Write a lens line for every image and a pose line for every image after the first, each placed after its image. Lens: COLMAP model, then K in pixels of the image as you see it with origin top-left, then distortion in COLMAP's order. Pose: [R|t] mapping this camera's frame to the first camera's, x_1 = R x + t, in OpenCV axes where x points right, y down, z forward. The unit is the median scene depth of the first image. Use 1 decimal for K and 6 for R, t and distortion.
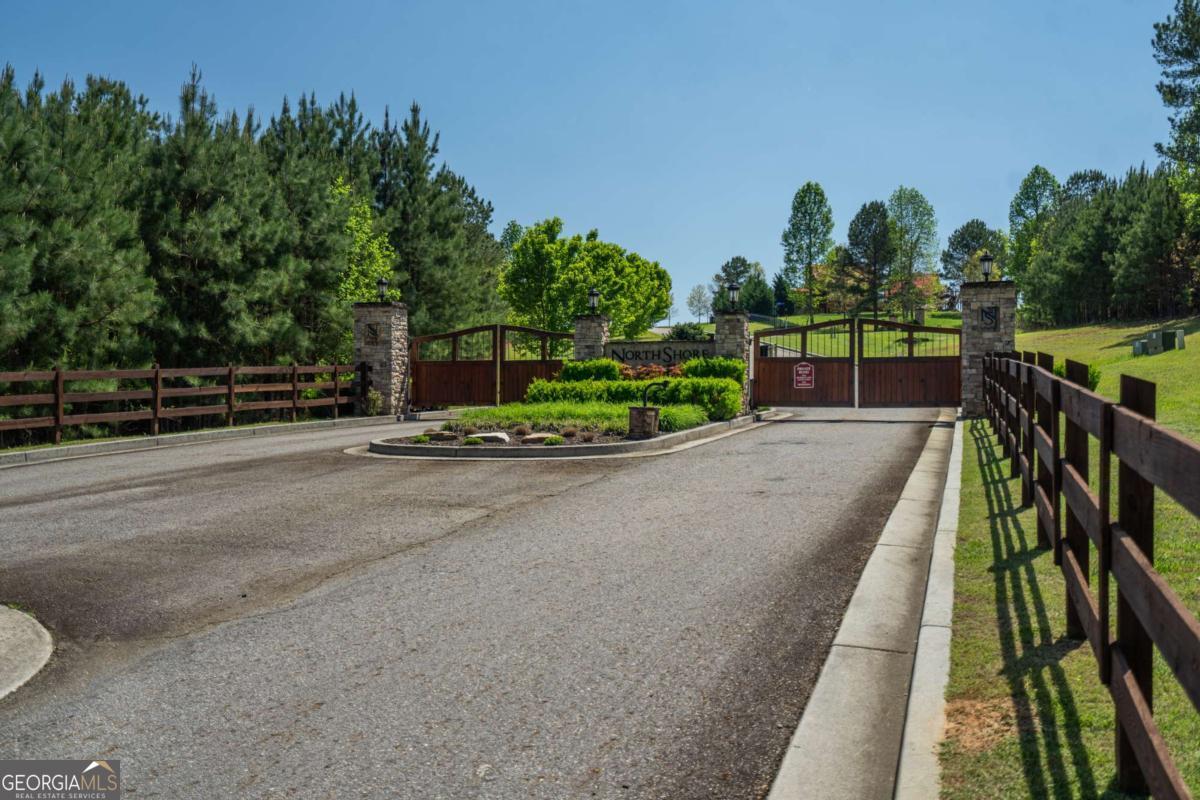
lens RADIAL K [[1153.1, 0, 600.0], [0, 1153.1, 400.0], [0, 0, 1]] dist [0.009544, -0.029381]
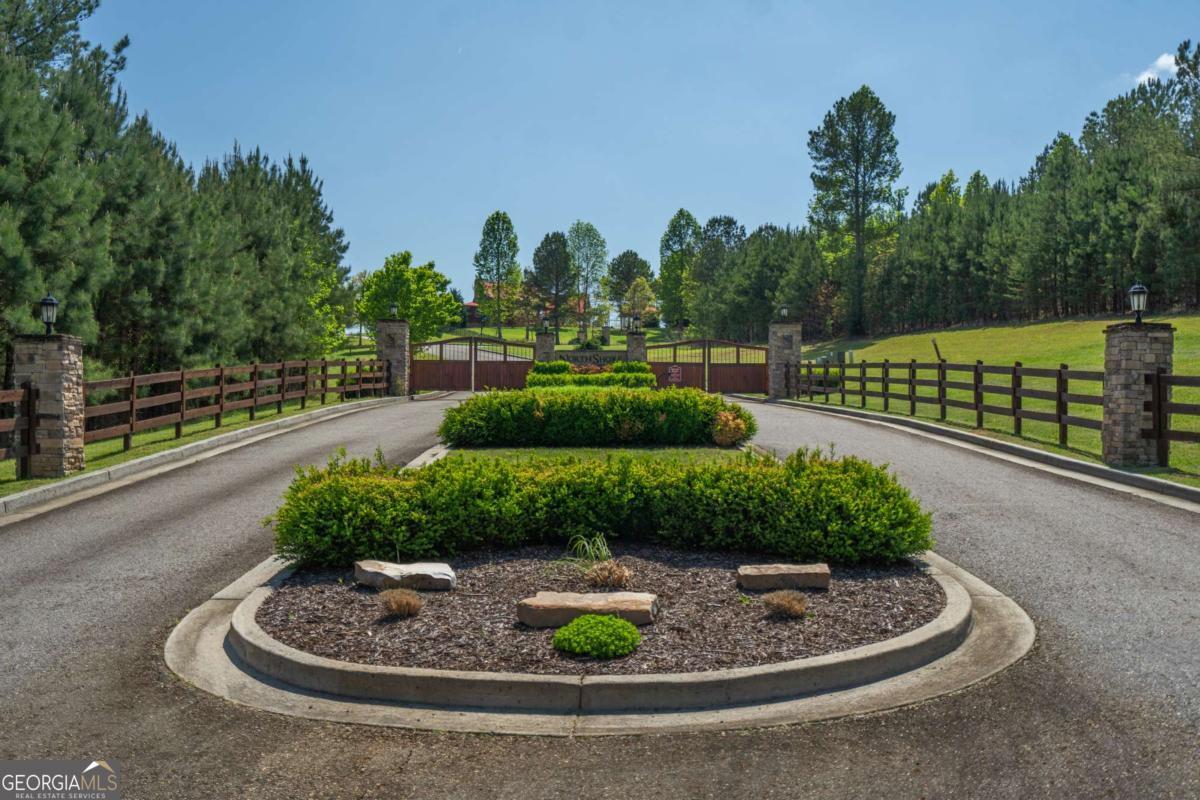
lens RADIAL K [[1153.1, 0, 600.0], [0, 1153.1, 400.0], [0, 0, 1]] dist [0.009544, -0.029381]
pose [[0.945395, 0.009397, 0.325792, -0.098584], [-0.006797, 0.999935, -0.009118, 0.006910], [-0.325857, 0.006406, 0.945397, -0.110617]]
